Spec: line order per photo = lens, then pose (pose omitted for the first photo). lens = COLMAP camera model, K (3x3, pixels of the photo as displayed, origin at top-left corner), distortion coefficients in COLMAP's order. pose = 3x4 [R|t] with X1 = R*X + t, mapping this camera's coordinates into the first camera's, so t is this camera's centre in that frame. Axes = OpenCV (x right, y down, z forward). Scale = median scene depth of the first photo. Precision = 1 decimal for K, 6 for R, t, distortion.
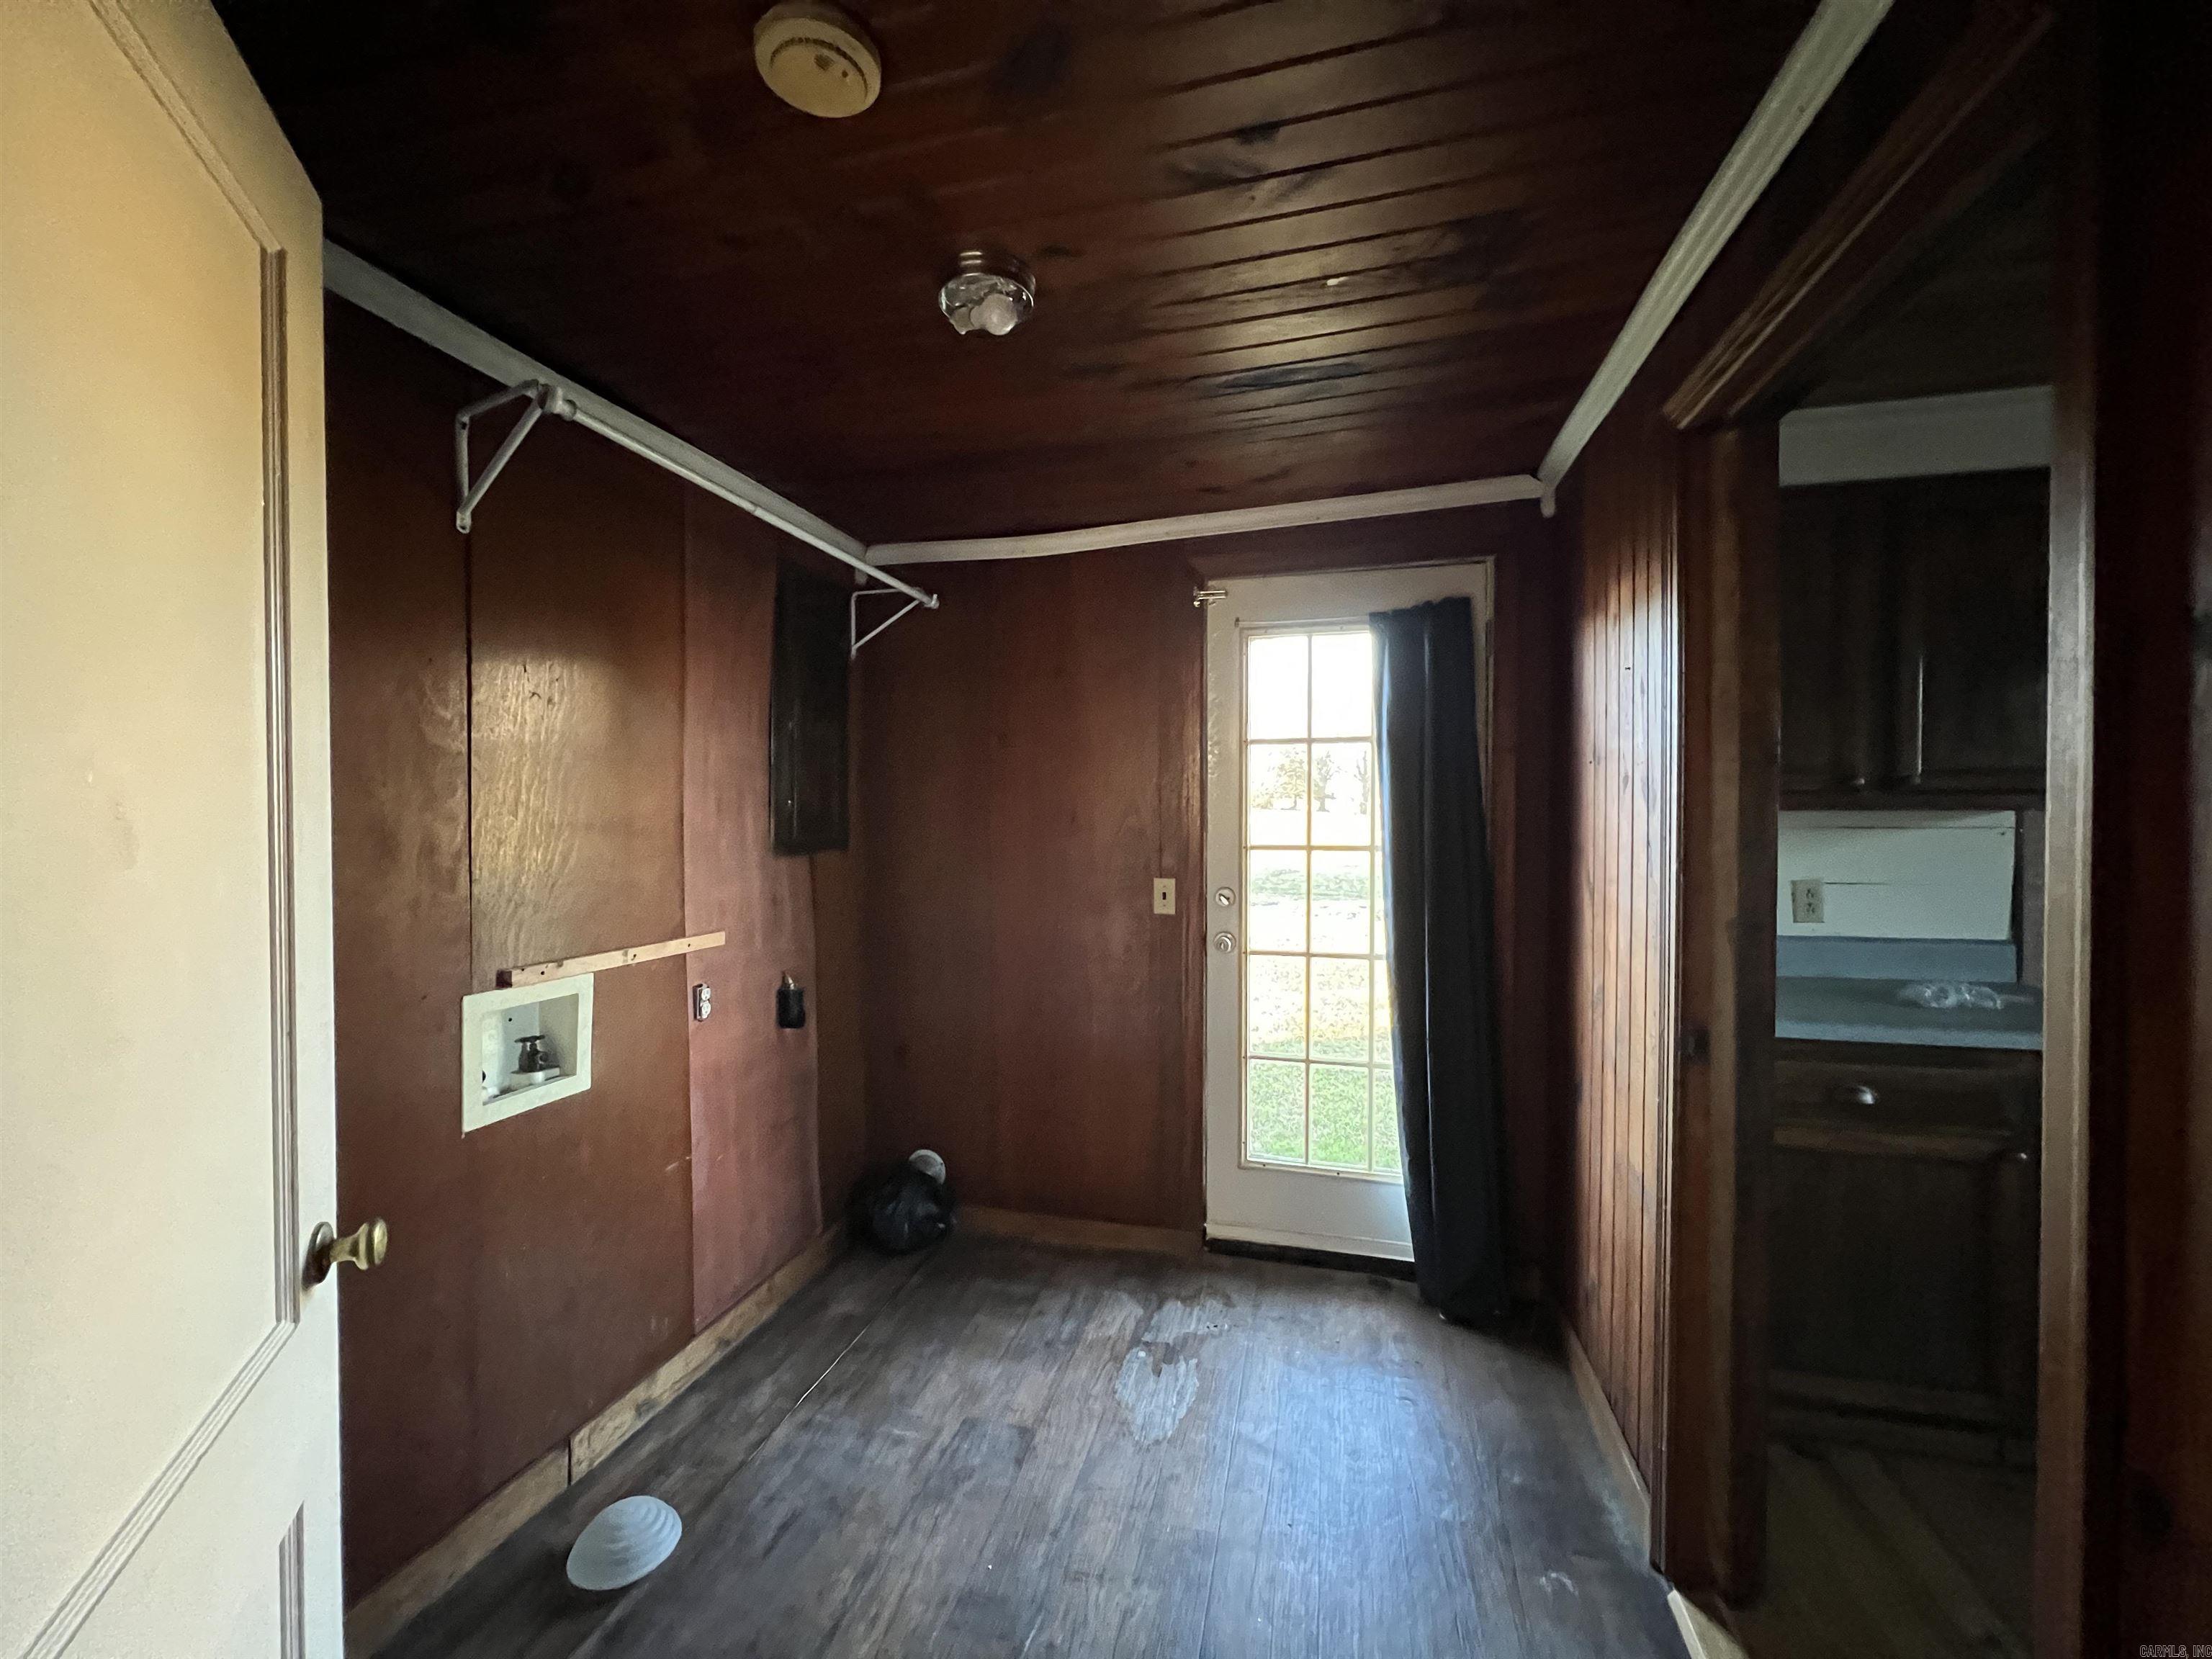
lens RADIAL K [[886.9, 0, 1098.5], [0, 886.9, 823.8], [0, 0, 1]] dist [-0.000455, 0.000044]
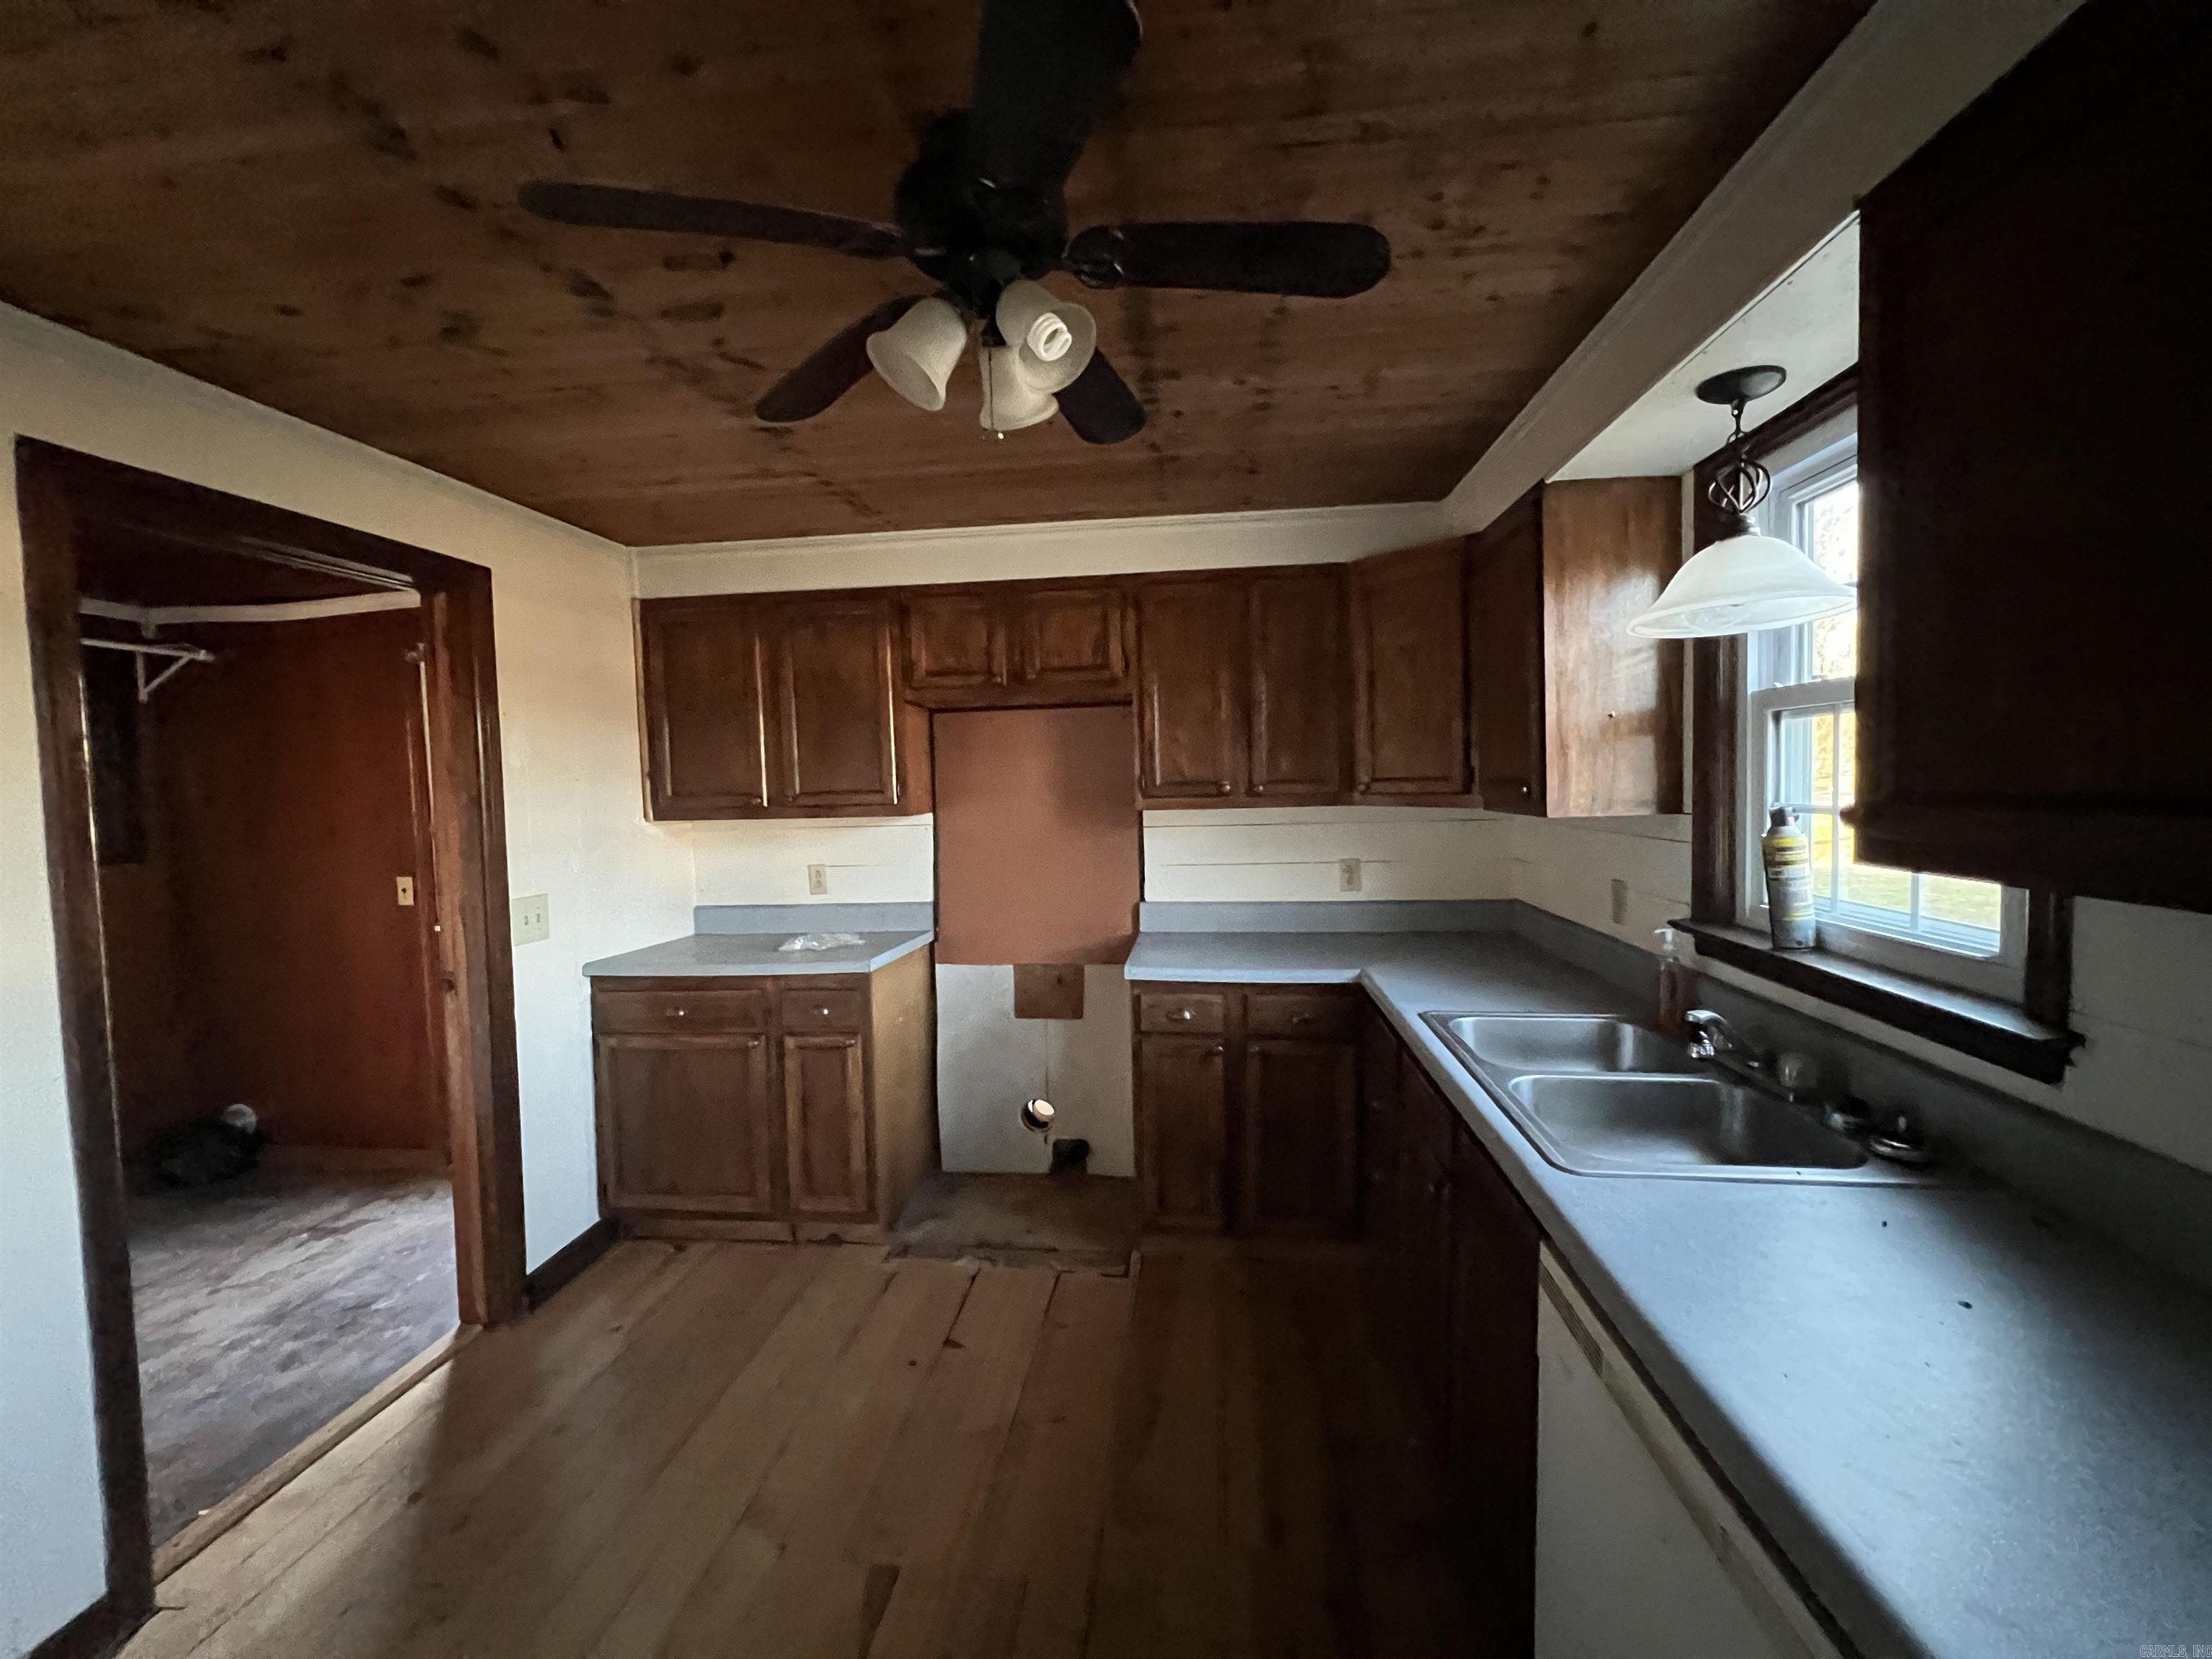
lens RADIAL K [[886.9, 0, 1098.5], [0, 886.9, 823.8], [0, 0, 1]] dist [-0.000455, 0.000044]
pose [[0.988764, -0.027221, 0.146984, 0.924304], [0.023185, 0.999308, 0.029100, -0.030181], [-0.147674, -0.025365, 0.988711, -0.422790]]
